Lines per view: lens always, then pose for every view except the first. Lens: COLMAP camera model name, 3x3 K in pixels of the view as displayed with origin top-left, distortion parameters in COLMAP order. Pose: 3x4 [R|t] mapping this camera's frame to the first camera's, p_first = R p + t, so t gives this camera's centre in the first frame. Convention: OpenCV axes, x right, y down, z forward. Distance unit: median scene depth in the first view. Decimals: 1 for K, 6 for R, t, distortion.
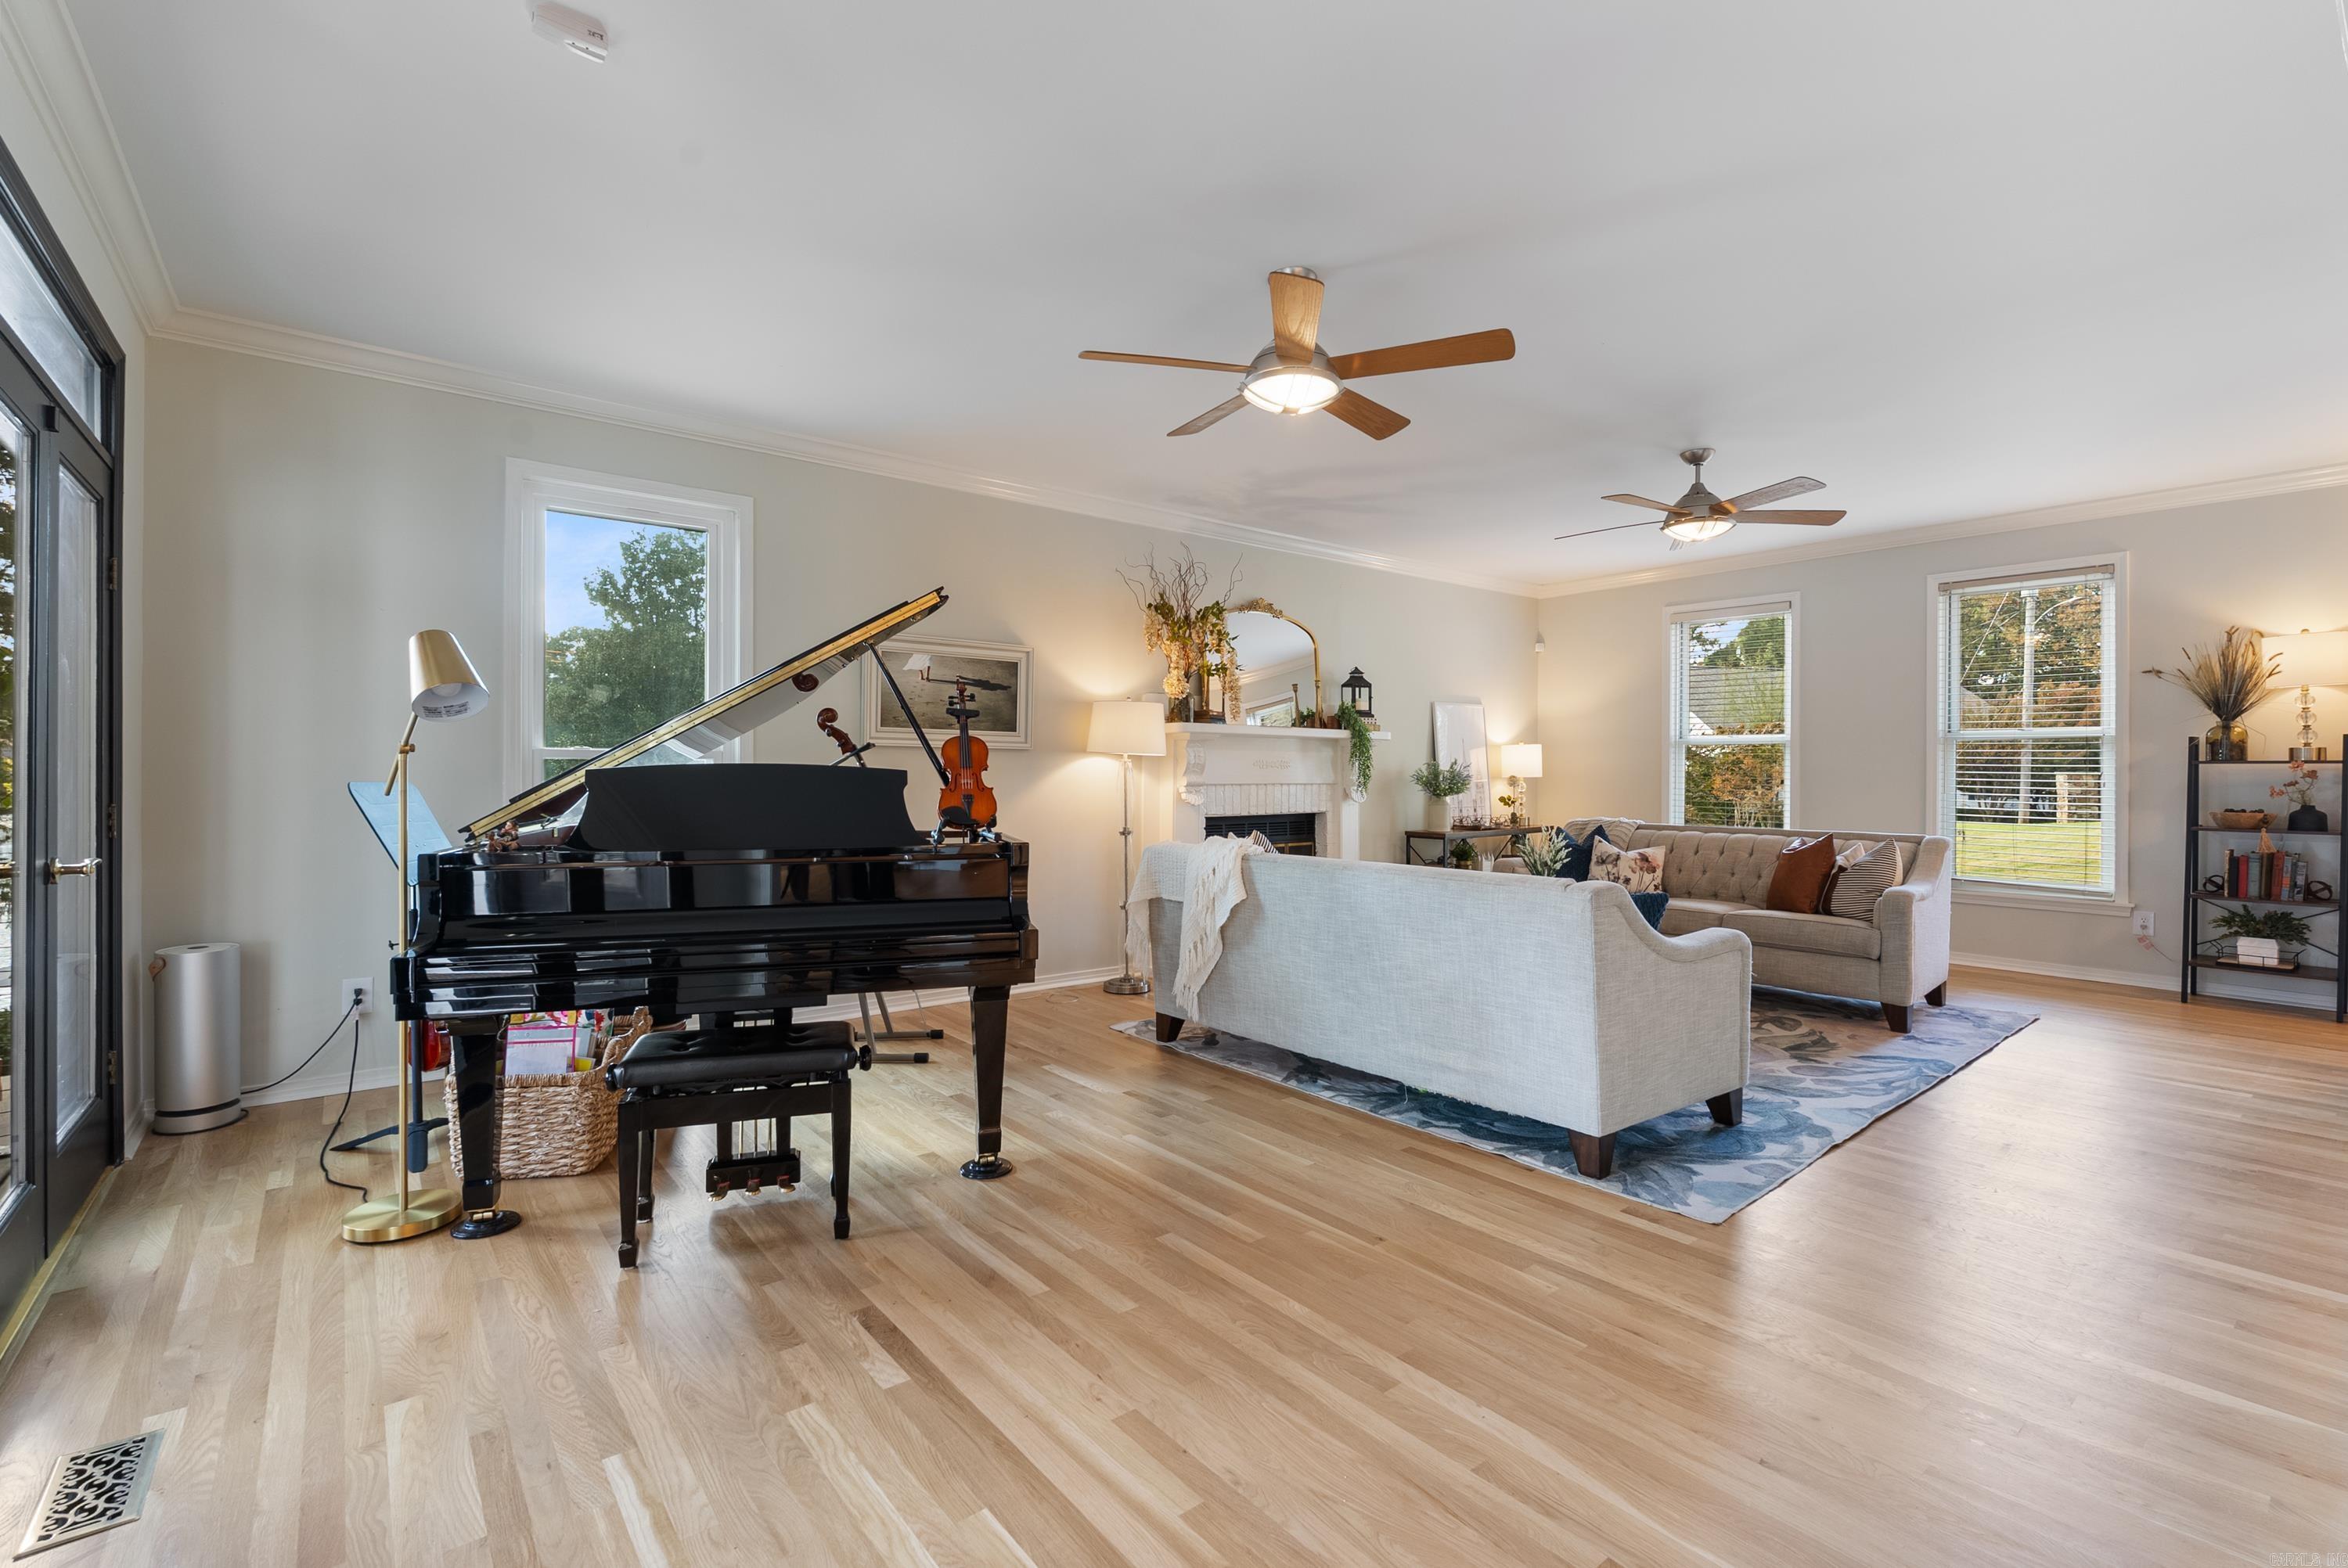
lens RADIAL K [[1038.9, 0, 1178.3], [0, 1038.9, 772.7], [0, 0, 1]] dist [-0.007234, 0.000888]
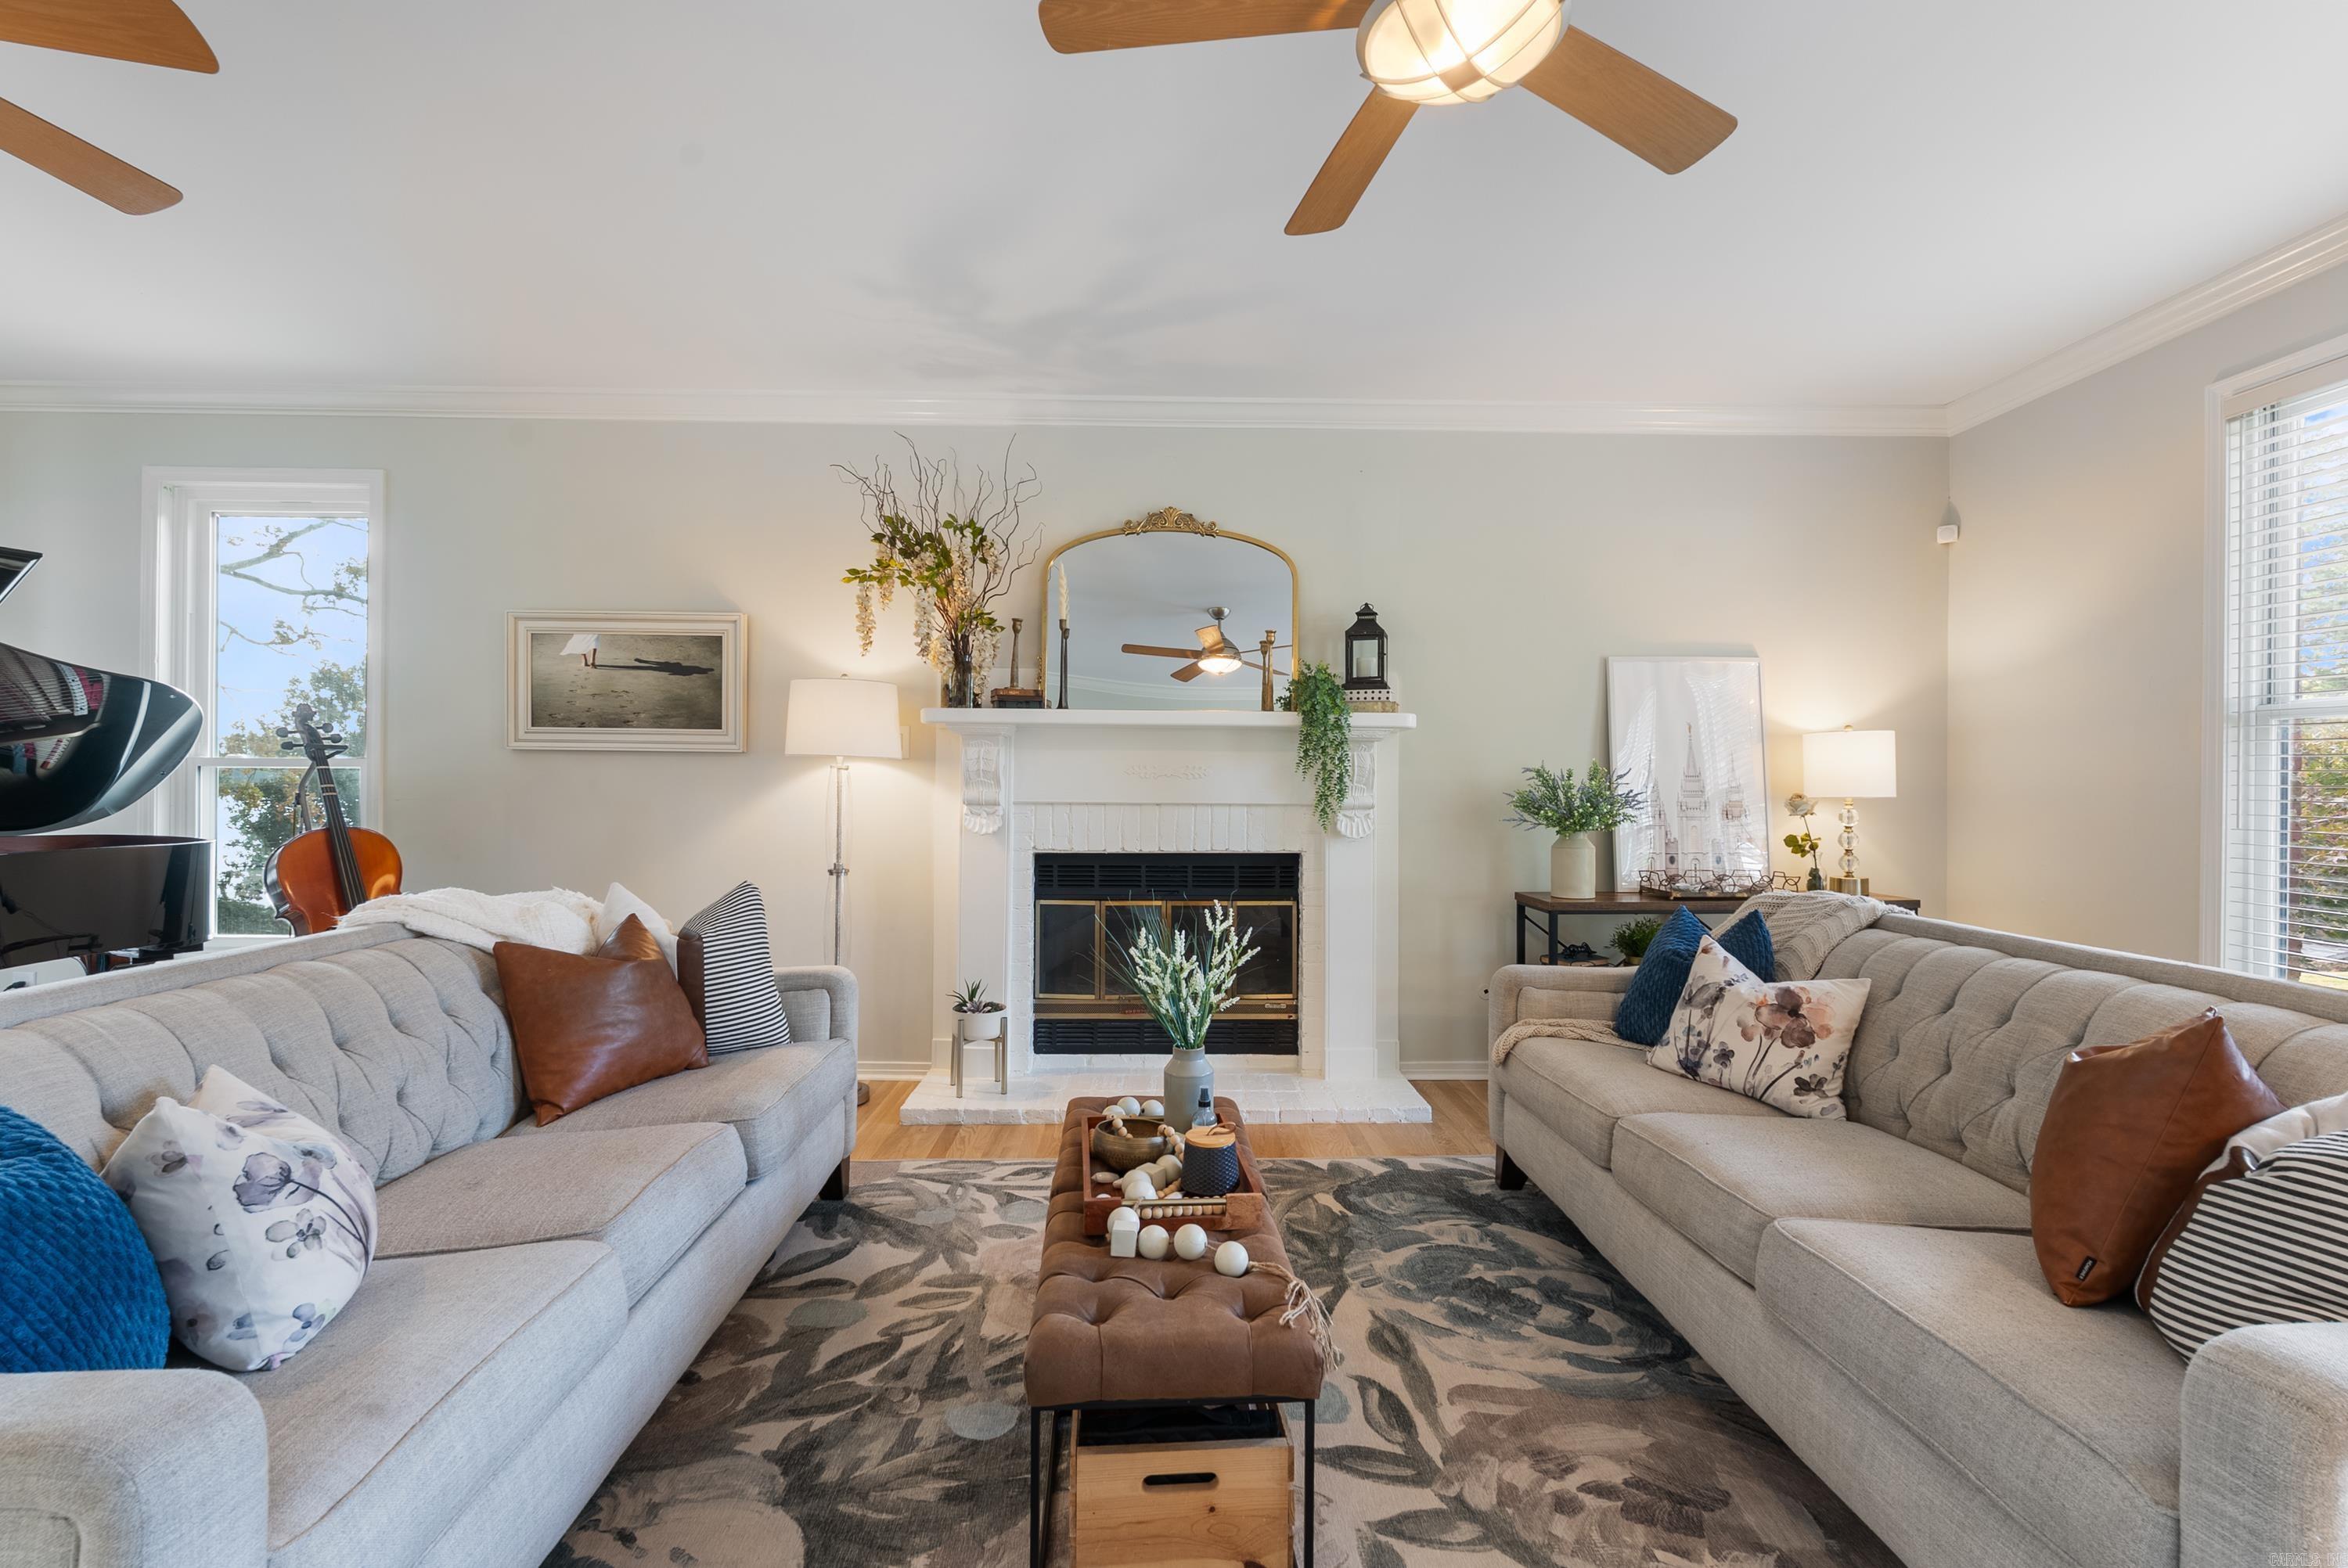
lens RADIAL K [[1038.9, 0, 1175.3], [0, 1038.9, 785.7], [0, 0, 1]] dist [-0.007234, 0.000888]
pose [[0.793472, 0.000936, -0.608606, 0.614198], [-0.004270, 0.999983, -0.004030, 0.003046], [0.608592, 0.005797, 0.793462, 0.671634]]
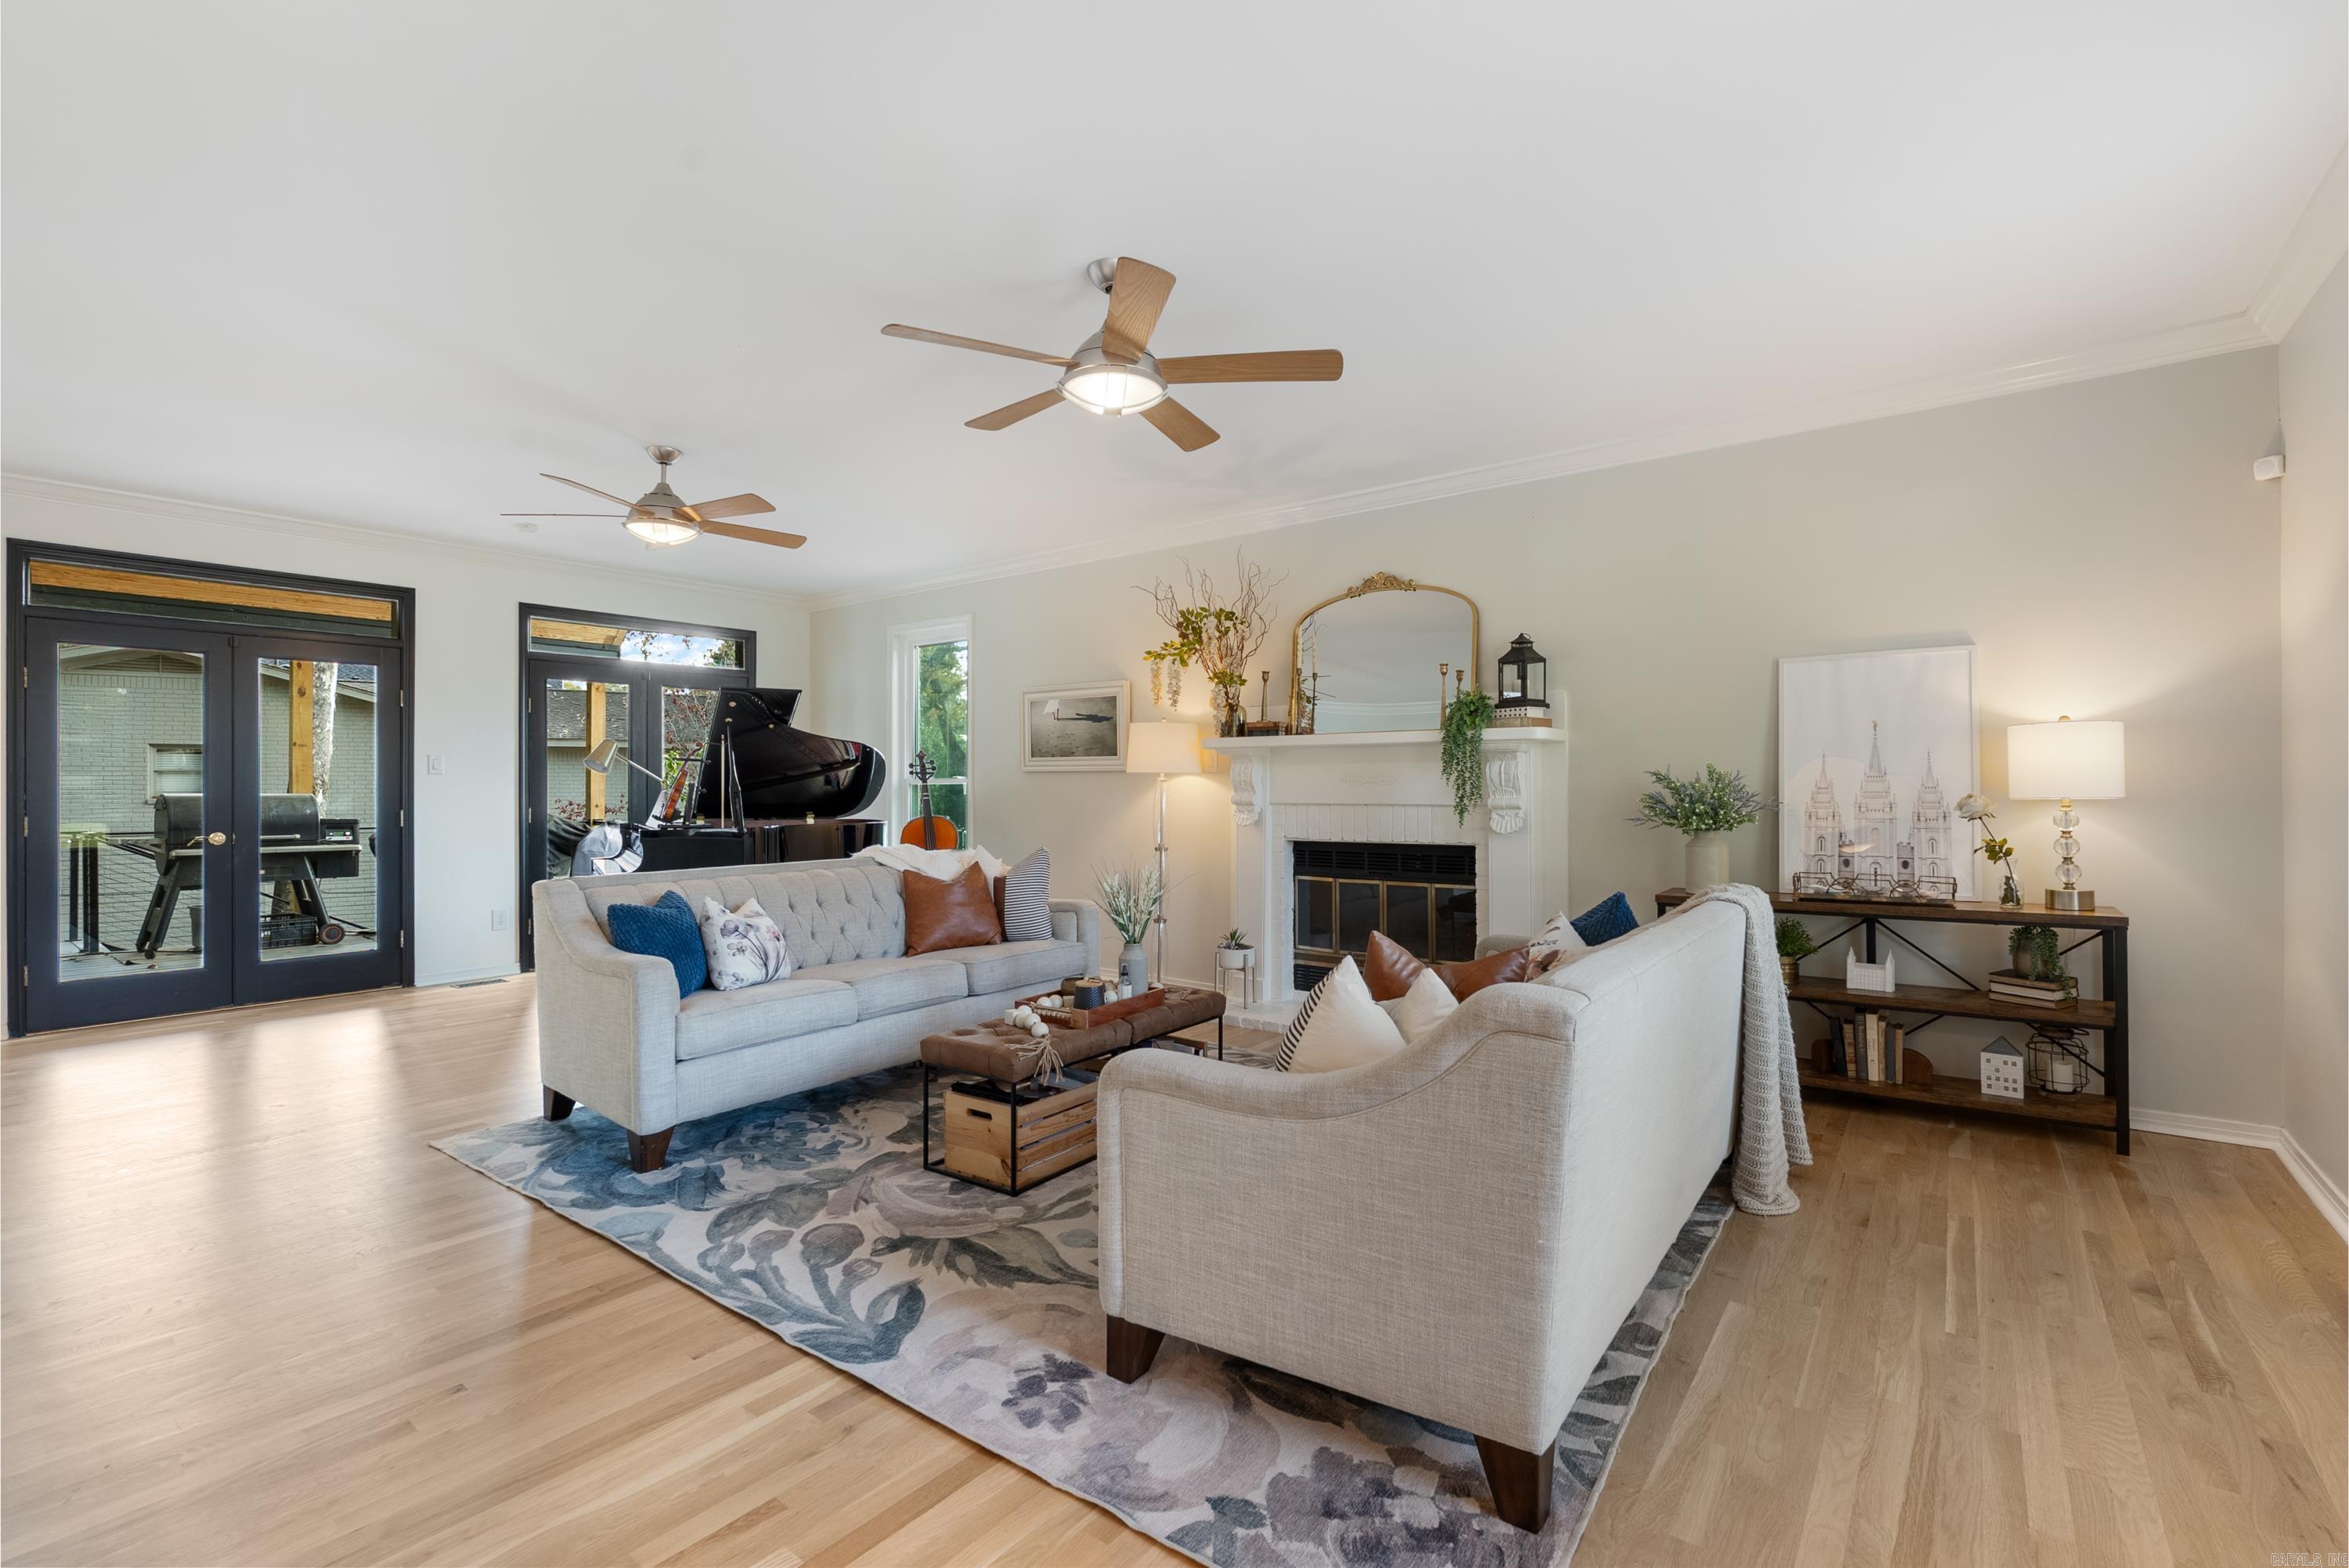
lens RADIAL K [[1039.4, 0, 1170.5], [0, 1039.4, 781.3], [0, 0, 1]] dist [-0.007234, 0.000888]
pose [[0.234345, -0.012013, -0.972079, 1.083267], [0.000822, 0.999926, -0.012159, 0.003133], [0.972153, 0.002050, 0.234337, 0.870295]]
